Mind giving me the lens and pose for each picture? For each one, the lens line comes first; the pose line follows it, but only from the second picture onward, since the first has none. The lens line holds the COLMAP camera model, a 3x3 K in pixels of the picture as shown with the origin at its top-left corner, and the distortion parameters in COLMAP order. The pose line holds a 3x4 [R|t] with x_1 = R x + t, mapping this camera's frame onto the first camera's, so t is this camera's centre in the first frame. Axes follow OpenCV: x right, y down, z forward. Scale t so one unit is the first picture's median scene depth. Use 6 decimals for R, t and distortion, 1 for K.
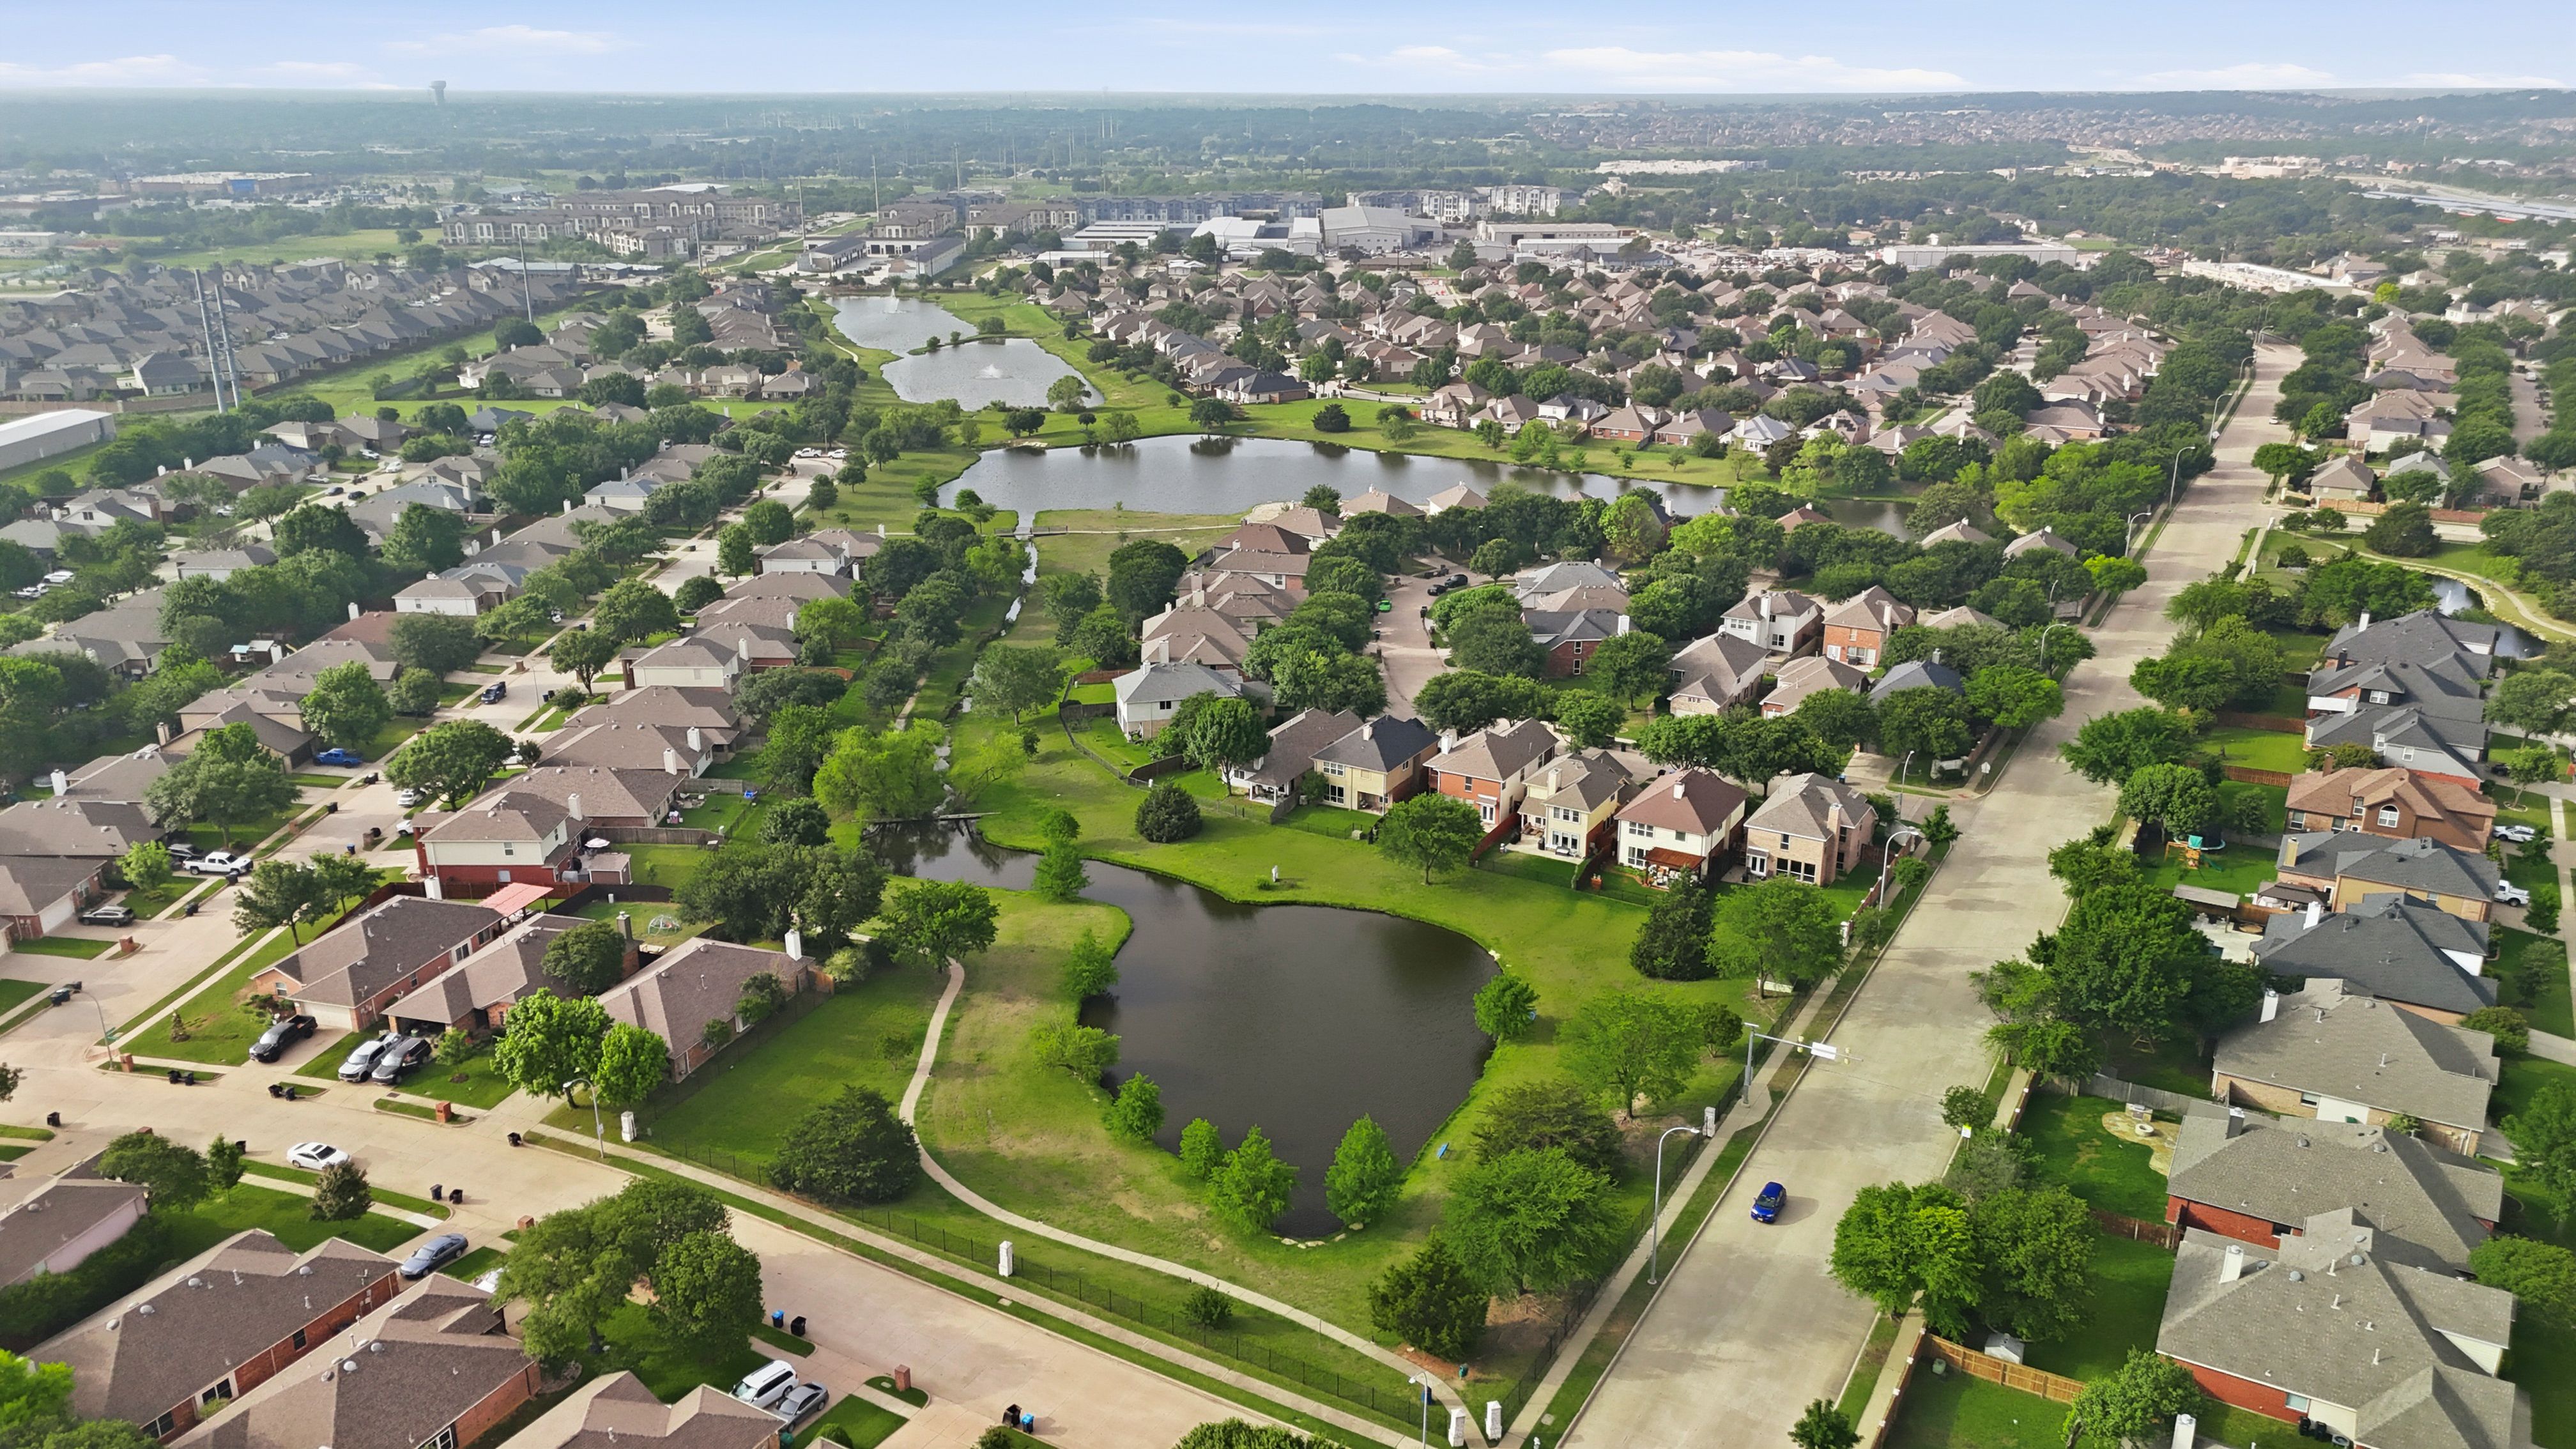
lens RADIAL K [[1881.9, 0, 1287.9], [0, 1881.9, 727.0], [0, 0, 1]] dist [0.041899, -0.004874]
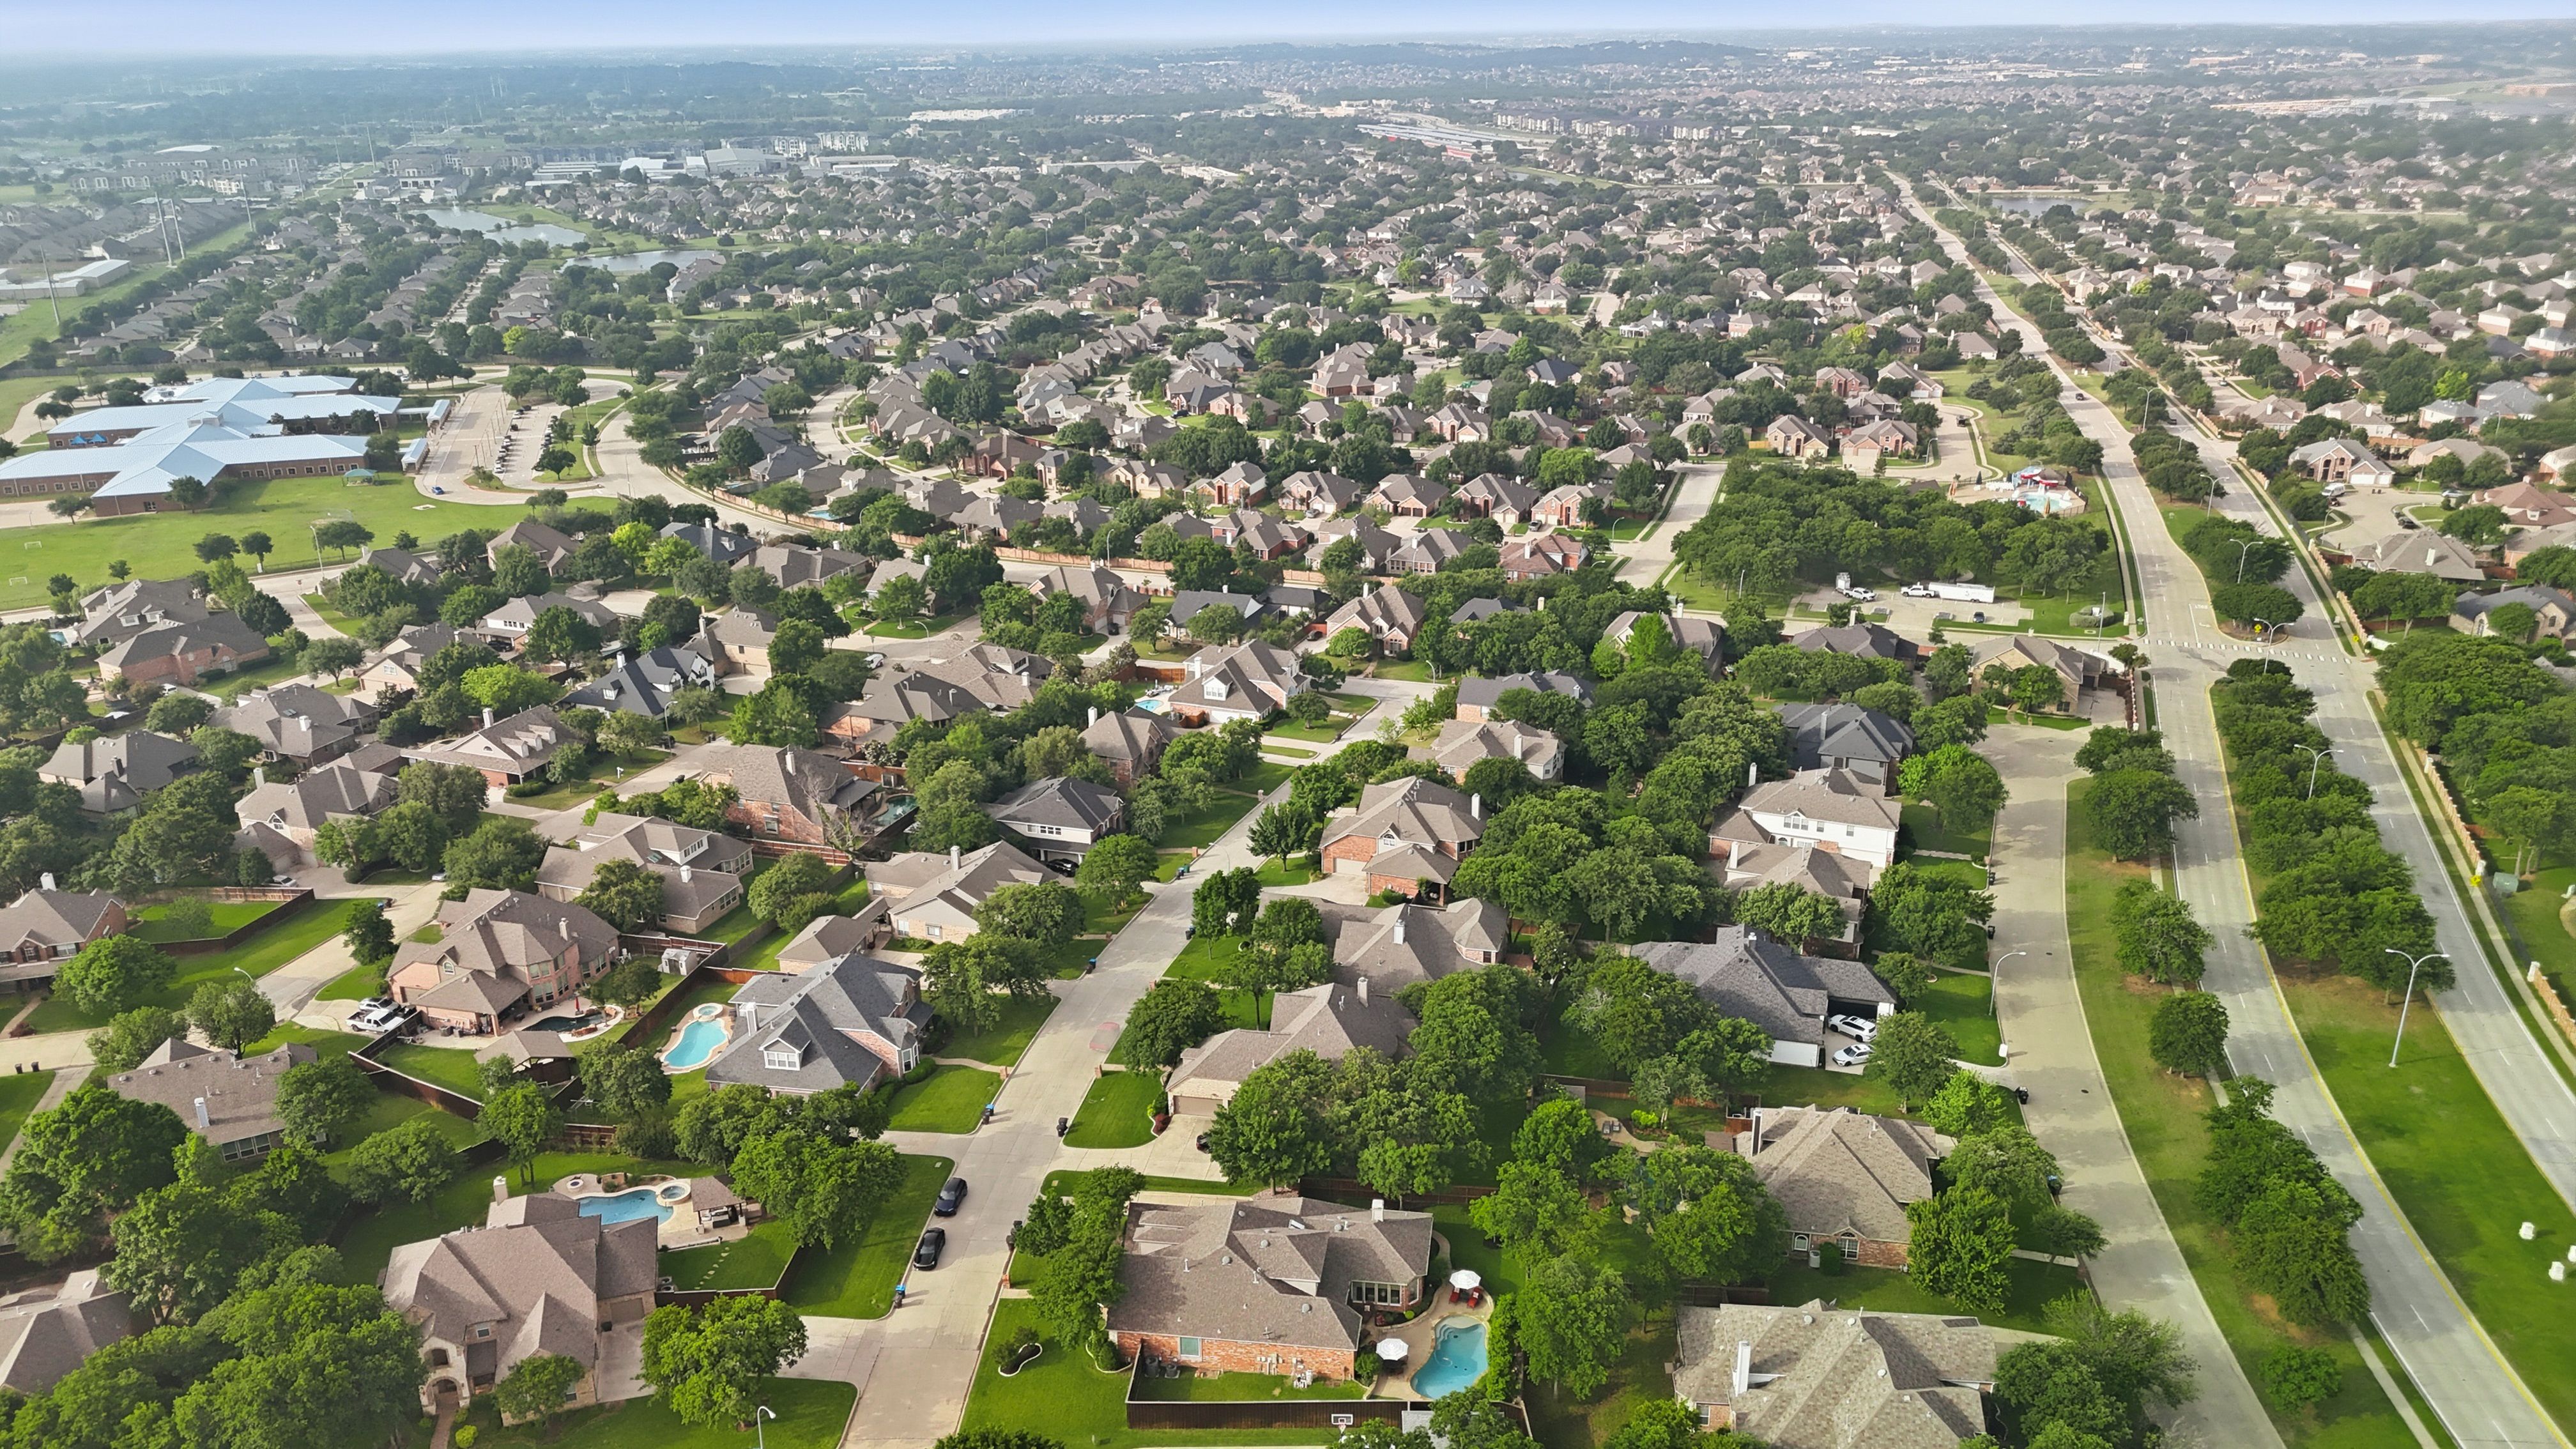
lens RADIAL K [[1881.9, 0, 1294.5], [0, 1881.9, 716.7], [0, 0, 1]] dist [0.041899, -0.004874]
pose [[0.951383, -0.118552, 0.284282, -0.022542], [0.111709, 0.992927, 0.040224, 0.211785], [-0.287040, -0.006511, 0.957897, -0.749236]]
